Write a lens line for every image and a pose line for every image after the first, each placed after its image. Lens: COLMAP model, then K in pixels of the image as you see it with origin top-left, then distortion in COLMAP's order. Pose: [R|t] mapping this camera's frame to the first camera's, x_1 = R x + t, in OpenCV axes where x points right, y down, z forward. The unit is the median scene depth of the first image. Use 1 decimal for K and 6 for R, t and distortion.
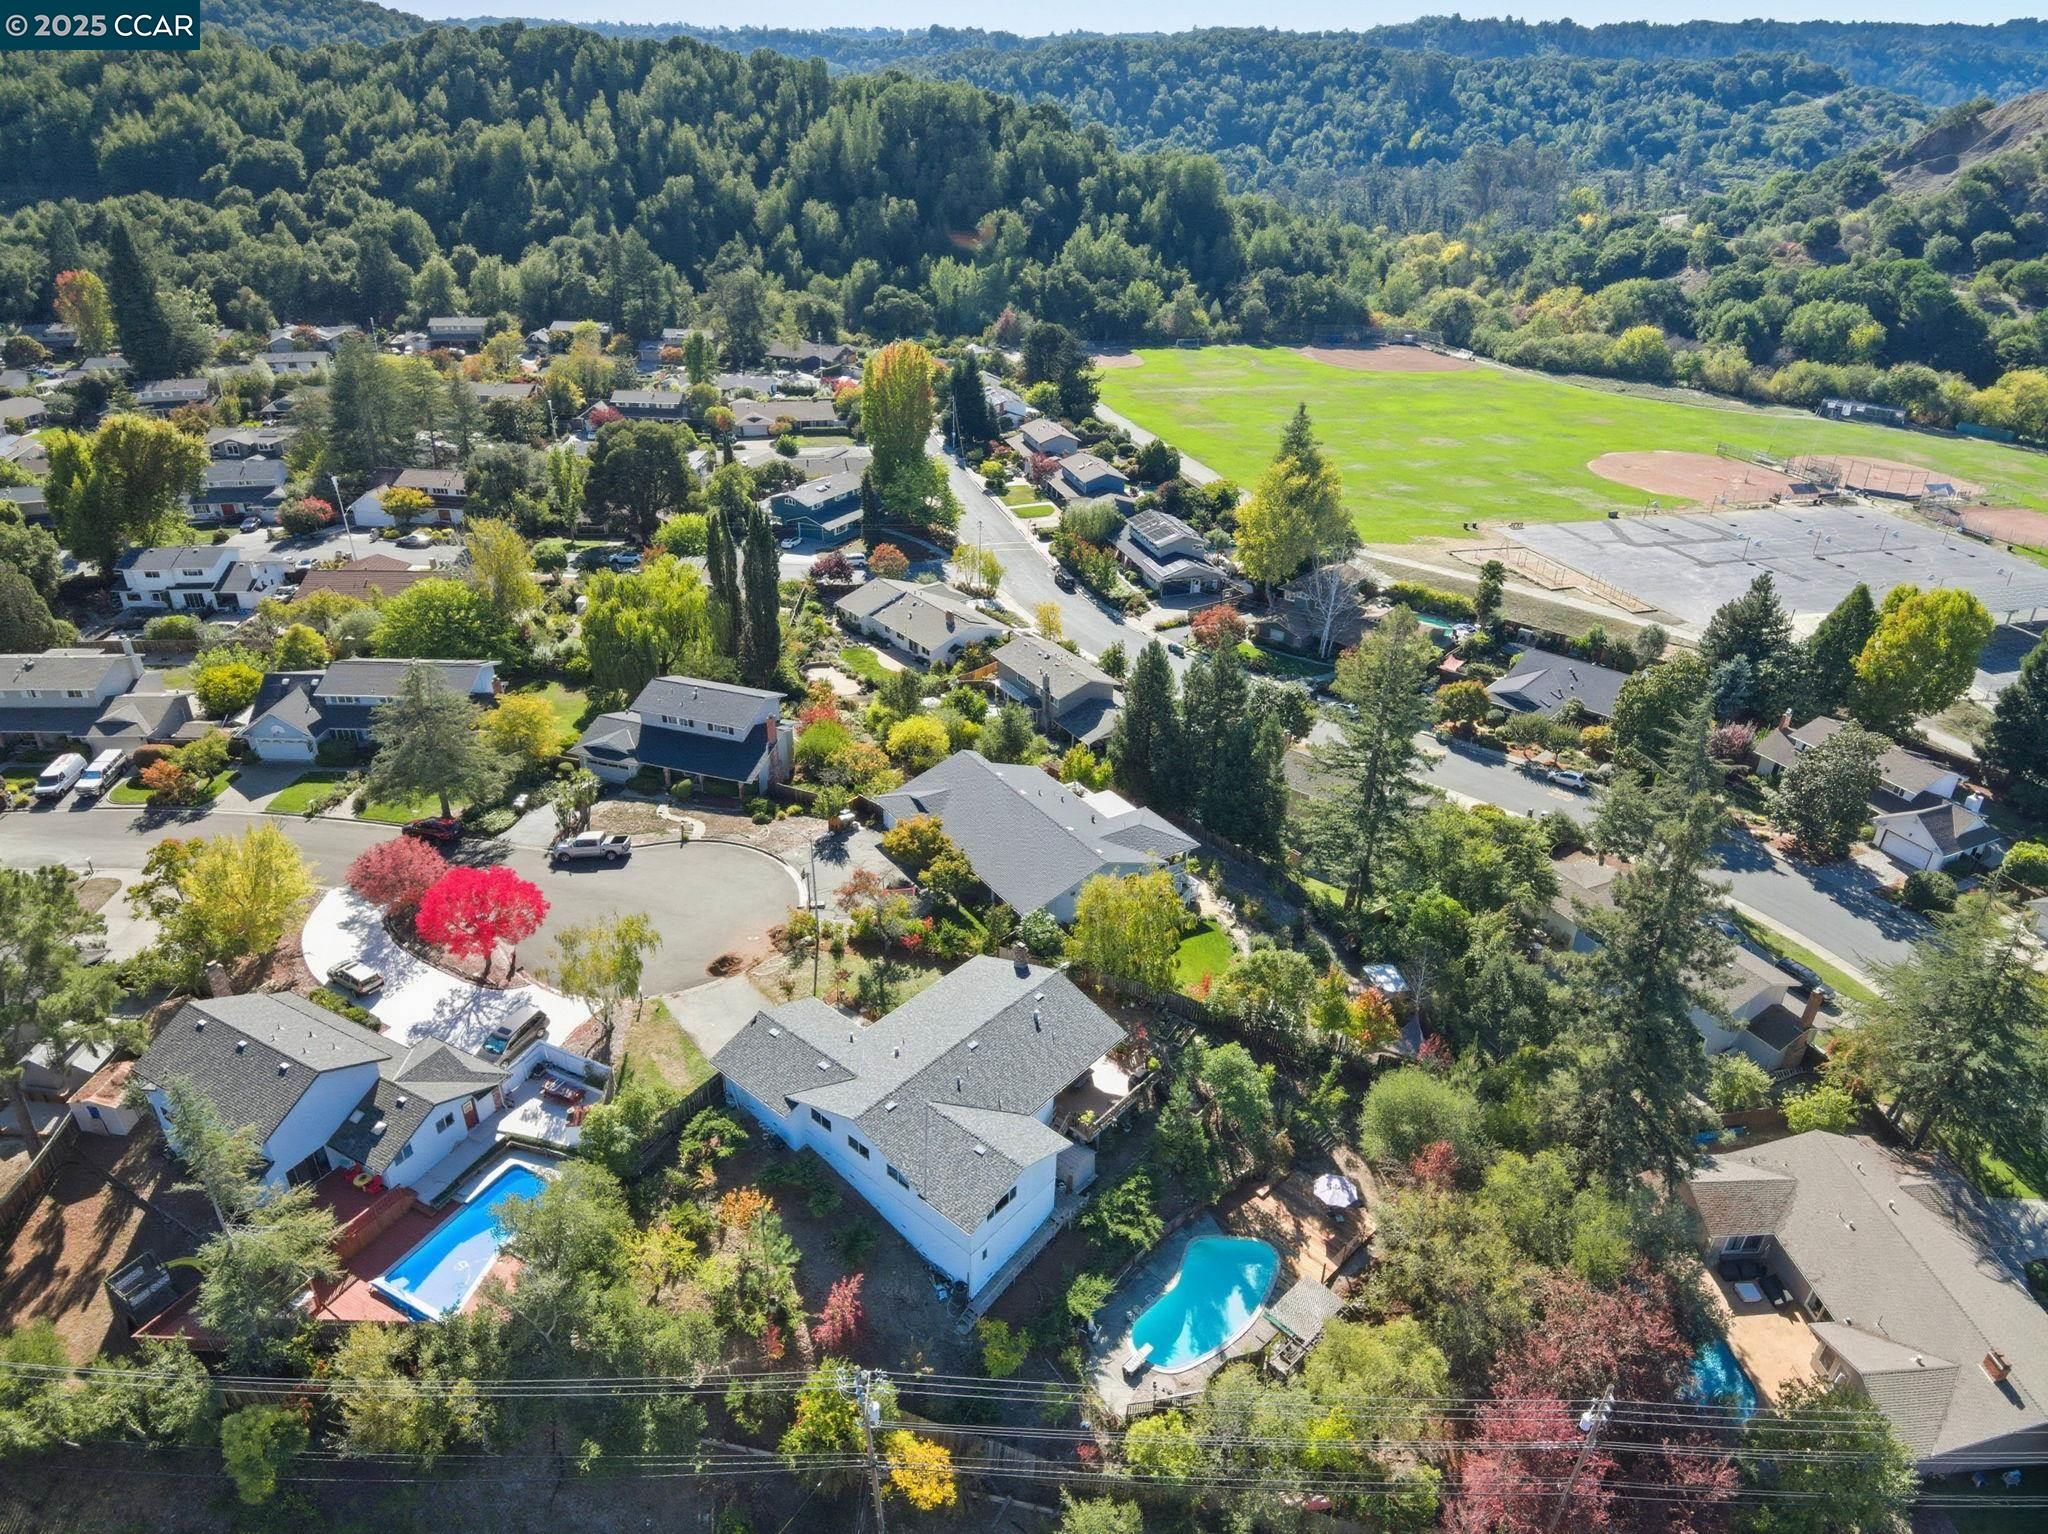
lens RADIAL K [[1199.9, 0, 1024.0], [0, 1199.9, 767.0], [0, 0, 1]] dist [0.083017, -0.110124]
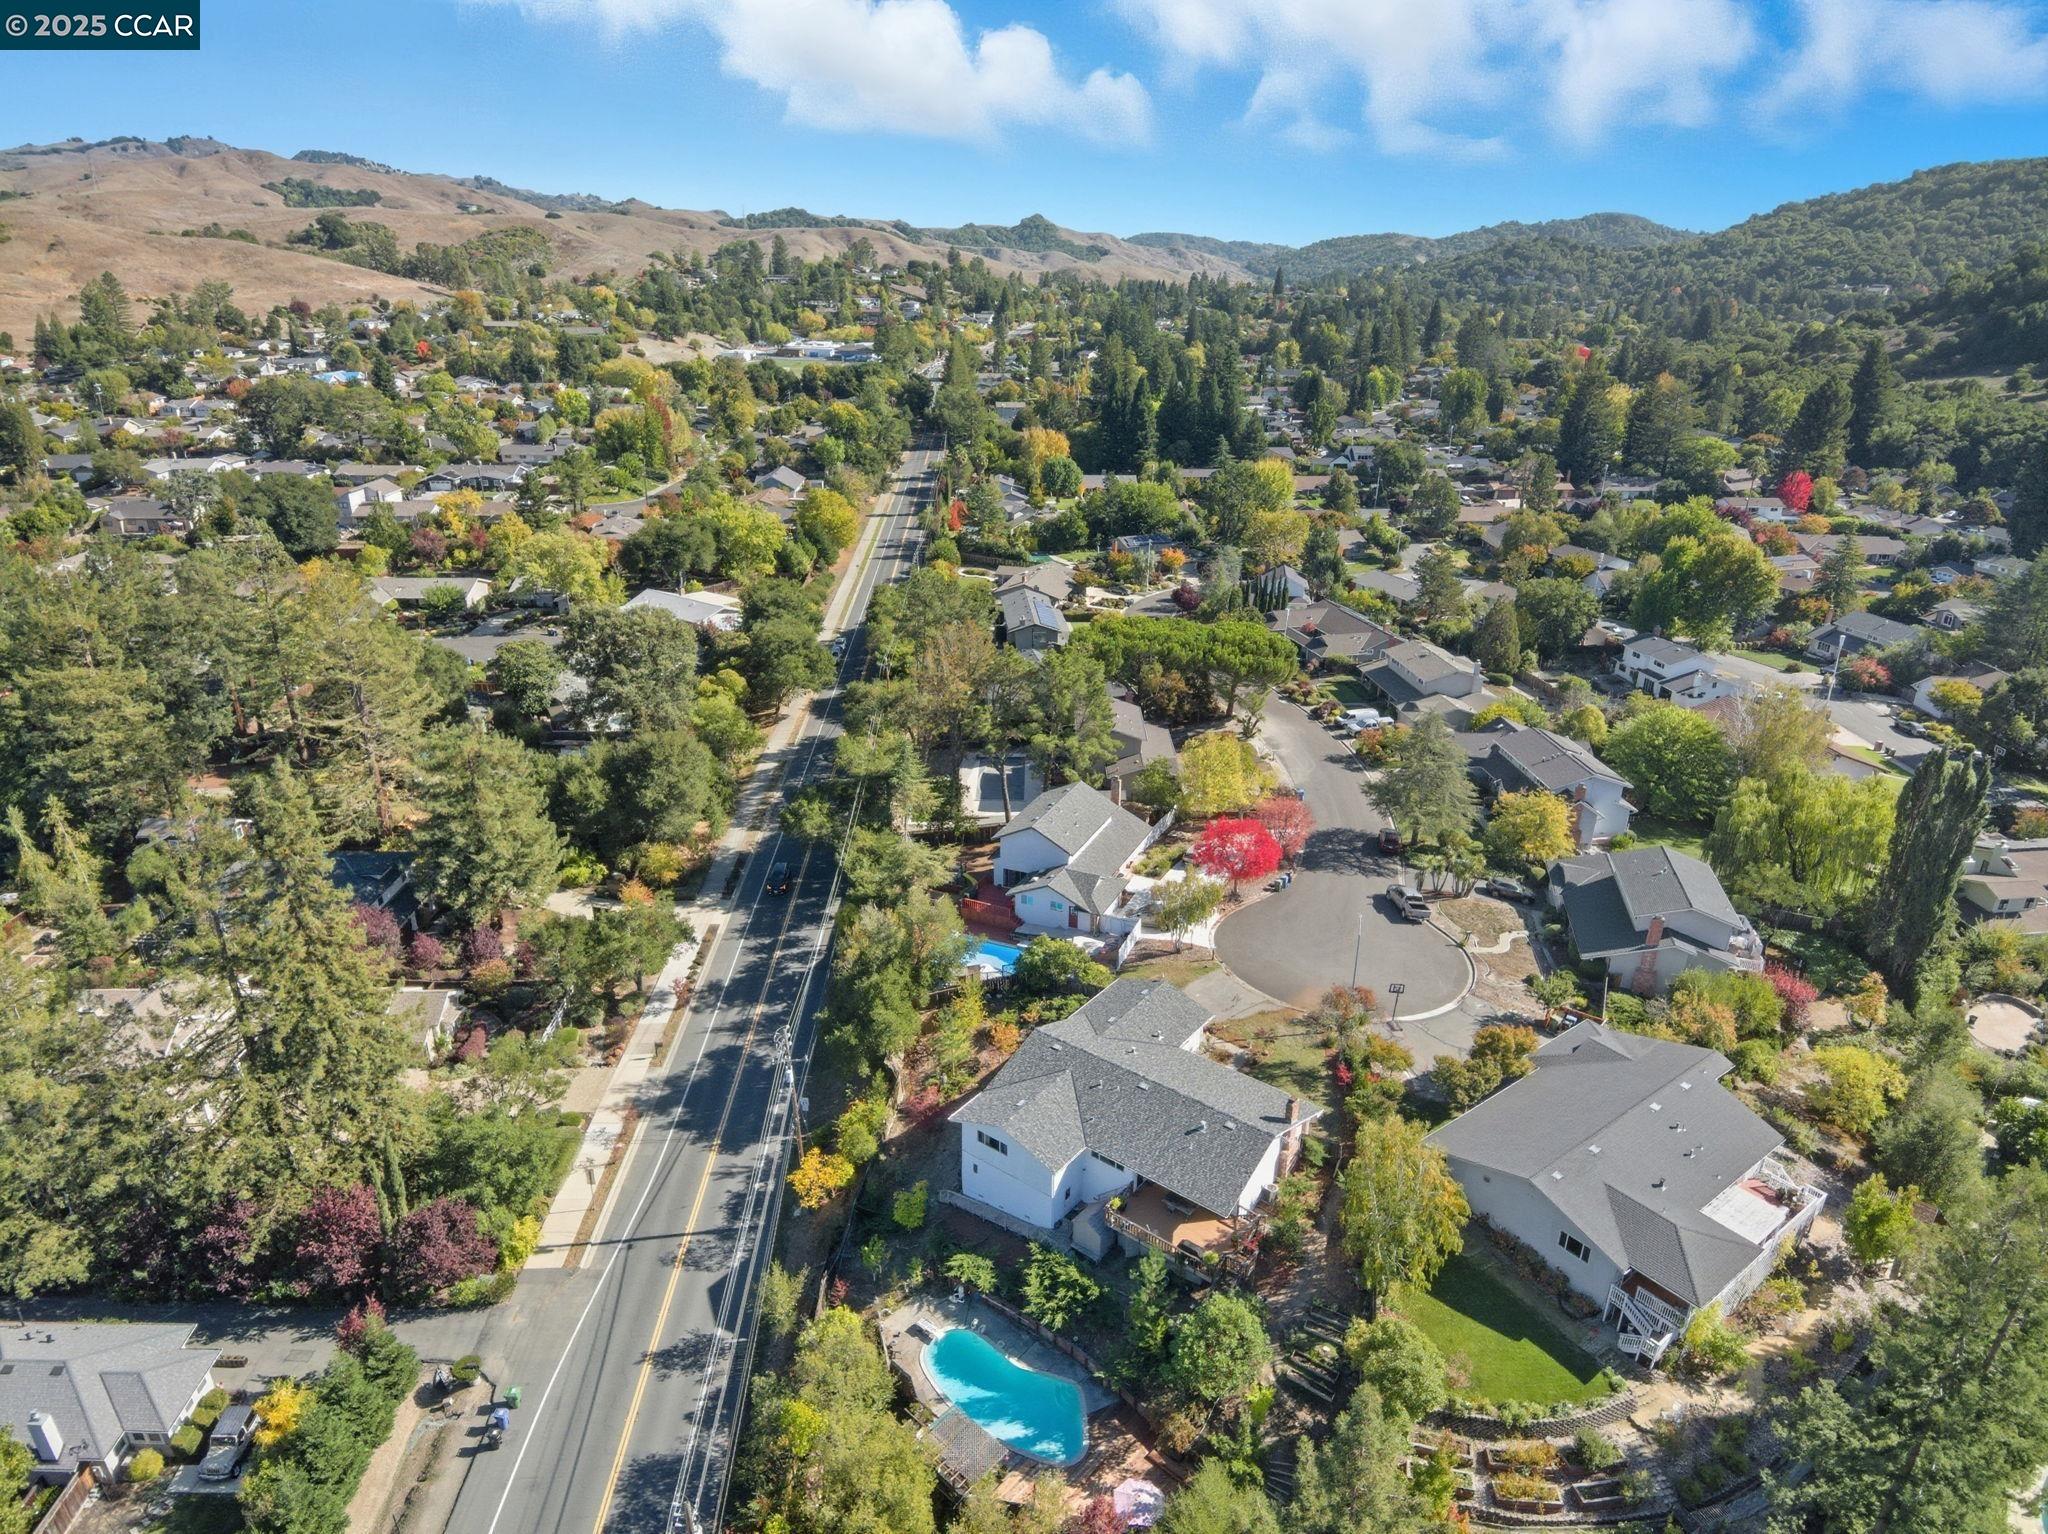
lens RADIAL K [[1195.3, 0, 1054.8], [0, 1195.3, 724.8], [0, 0, 1]] dist [0.067707, -0.105889]
pose [[0.093722, 0.330743, -0.939056, 0.837448], [-0.482346, 0.840205, 0.247787, -0.263160], [0.870953, 0.429727, 0.238278, 0.530537]]
